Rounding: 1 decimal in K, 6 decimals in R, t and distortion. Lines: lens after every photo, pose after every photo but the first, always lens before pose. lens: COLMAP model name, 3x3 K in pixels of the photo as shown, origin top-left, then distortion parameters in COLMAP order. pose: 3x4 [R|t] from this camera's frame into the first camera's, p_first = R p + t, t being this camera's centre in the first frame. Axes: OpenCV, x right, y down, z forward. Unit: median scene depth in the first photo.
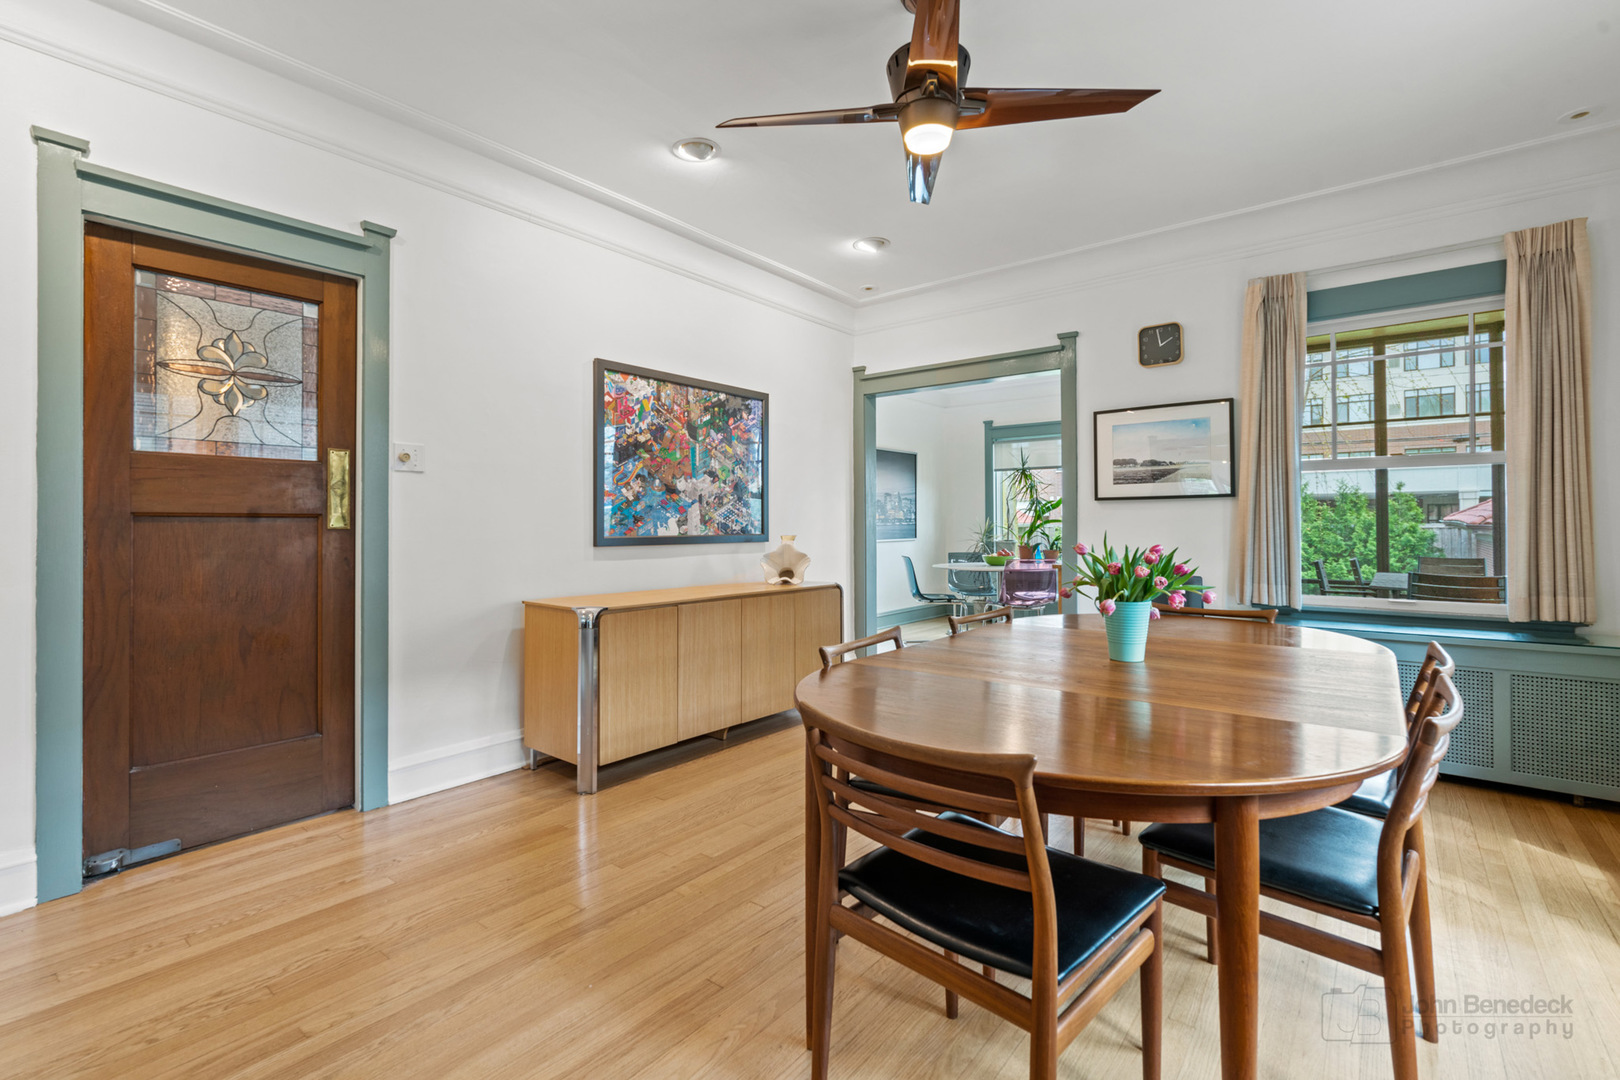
lens RADIAL K [[742.4, 0, 807.9], [0, 742.4, 527.3], [0, 0, 1]] dist [-0.010452, 0.005029]
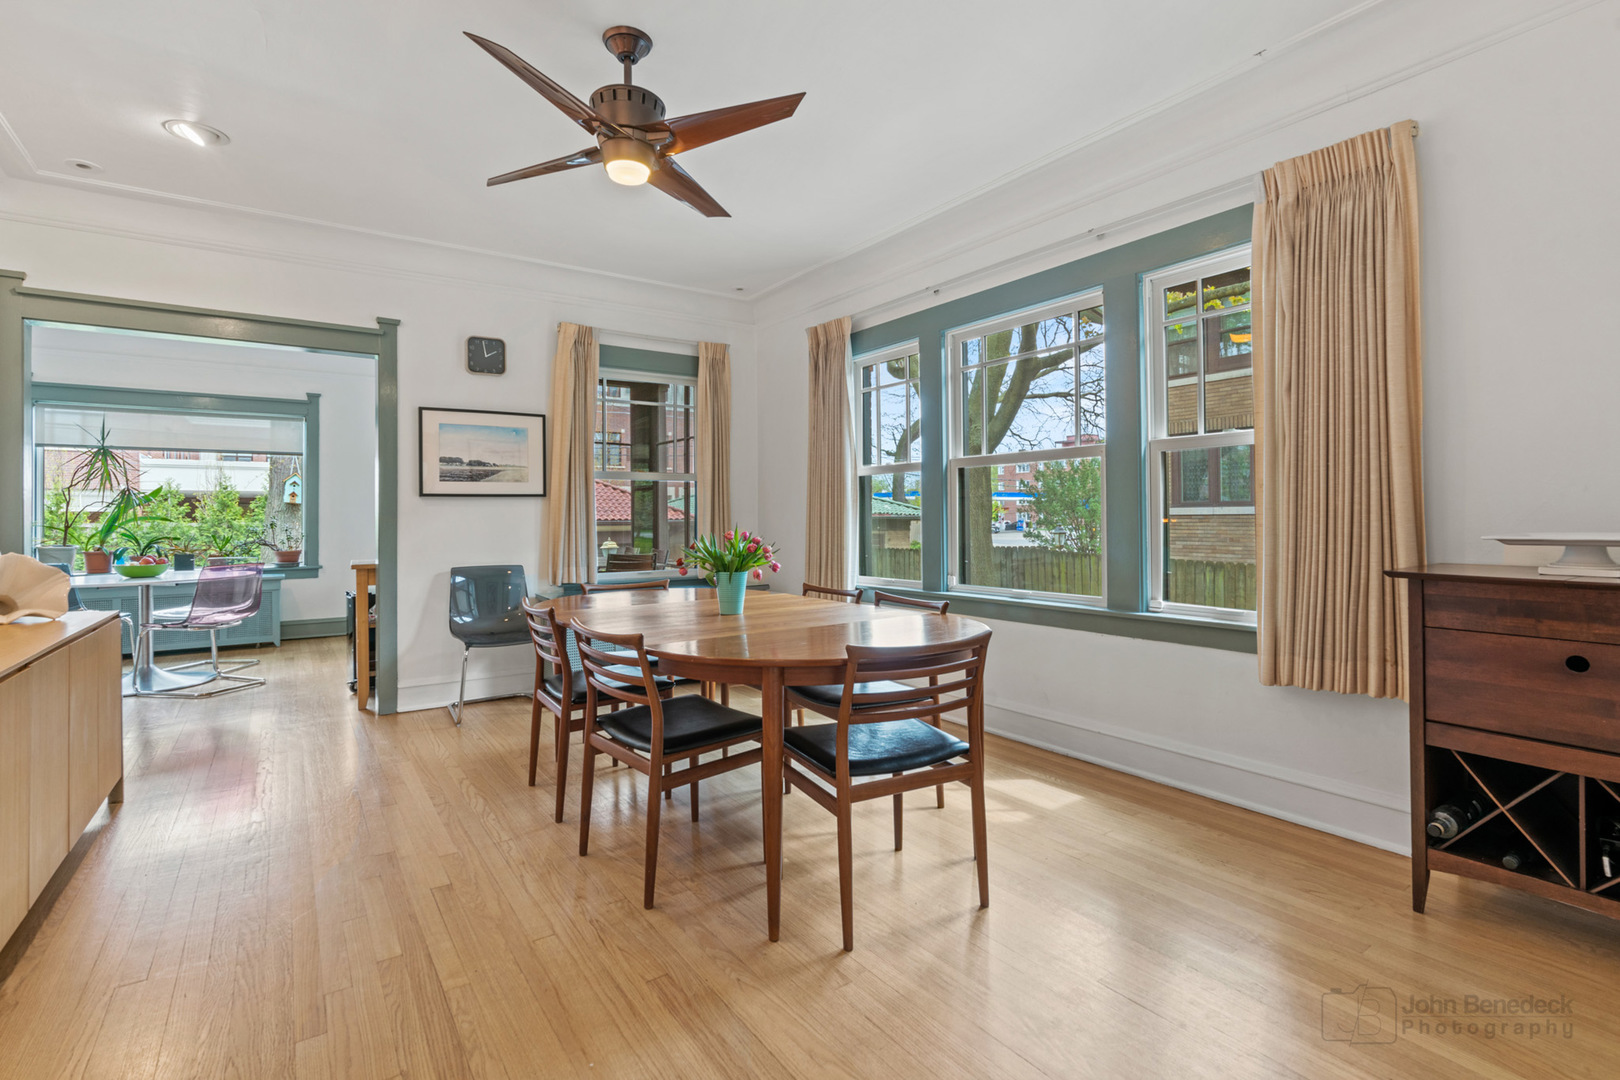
lens RADIAL K [[742.4, 0, 812.2], [0, 742.4, 512.6], [0, 0, 1]] dist [-0.010452, 0.005029]
pose [[0.281255, 0.006778, 0.959609, -0.424038], [0.010534, 0.999893, -0.010150, 0.000468], [-0.959575, 0.012964, 0.281153, 0.229853]]
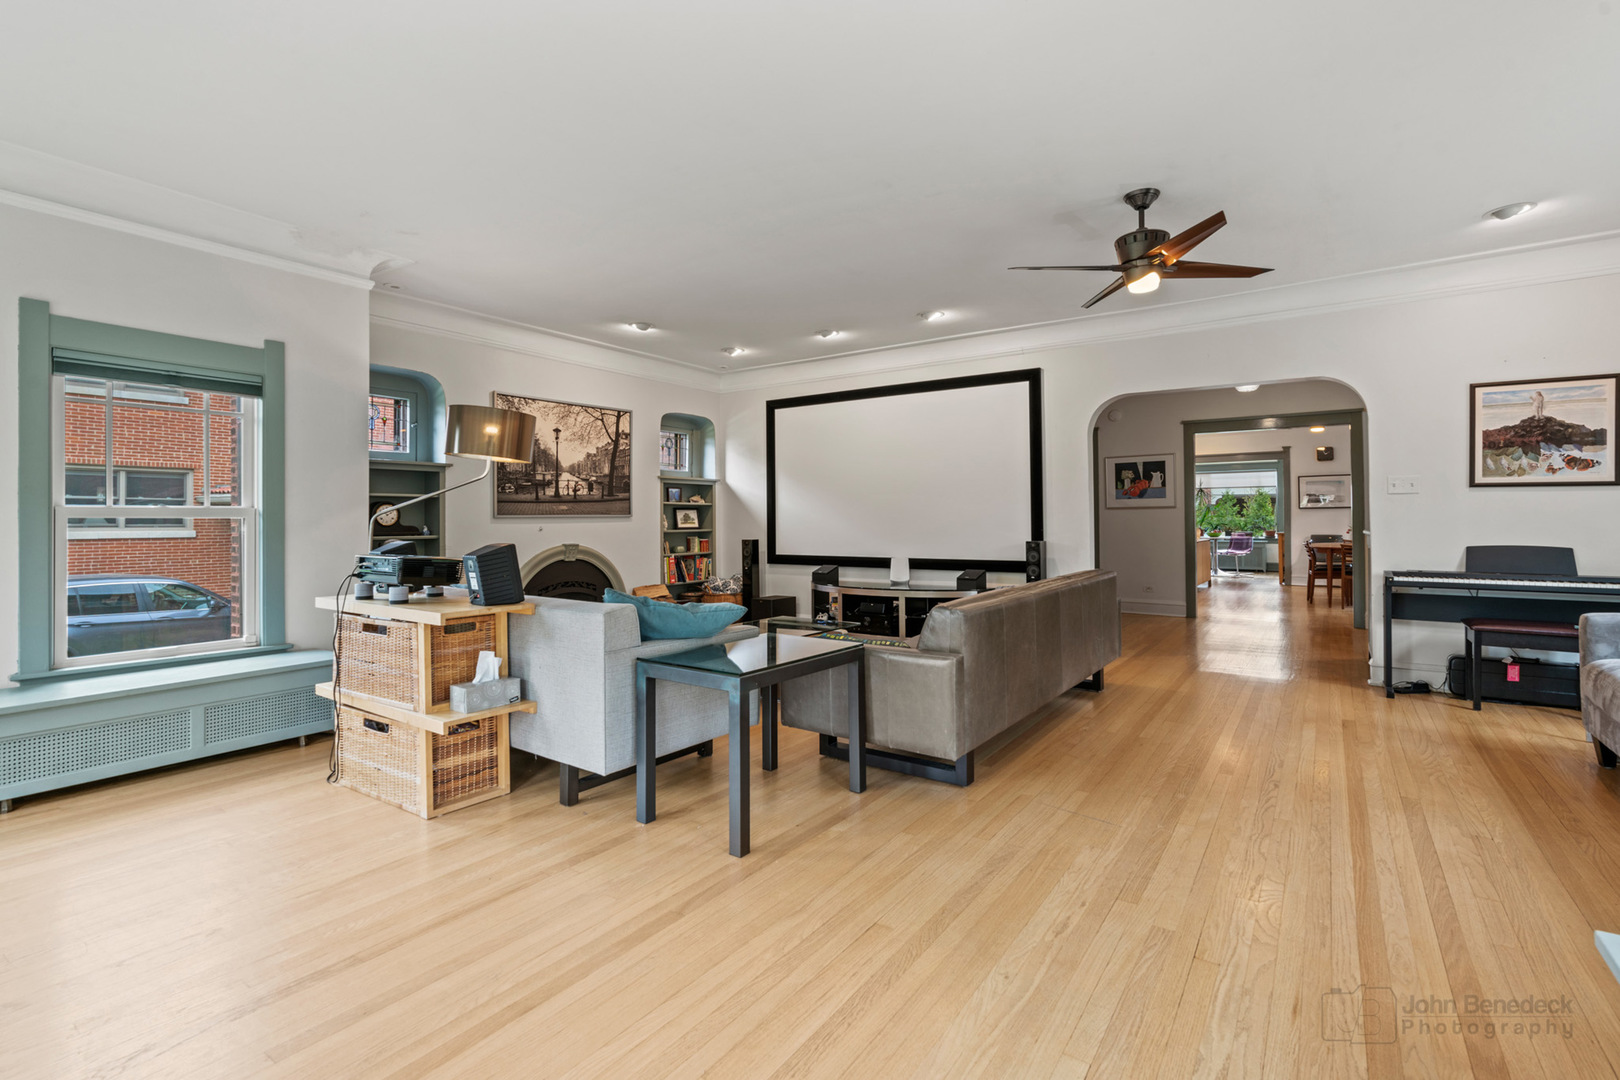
lens RADIAL K [[742.4, 0, 814.1], [0, 742.4, 514.4], [0, 0, 1]] dist [-0.010452, 0.005029]
pose [[0.998431, -0.001891, 0.055965, -1.604301], [0.002491, 0.999940, -0.010665, 0.010078], [-0.055941, 0.010788, 0.998376, -1.680669]]
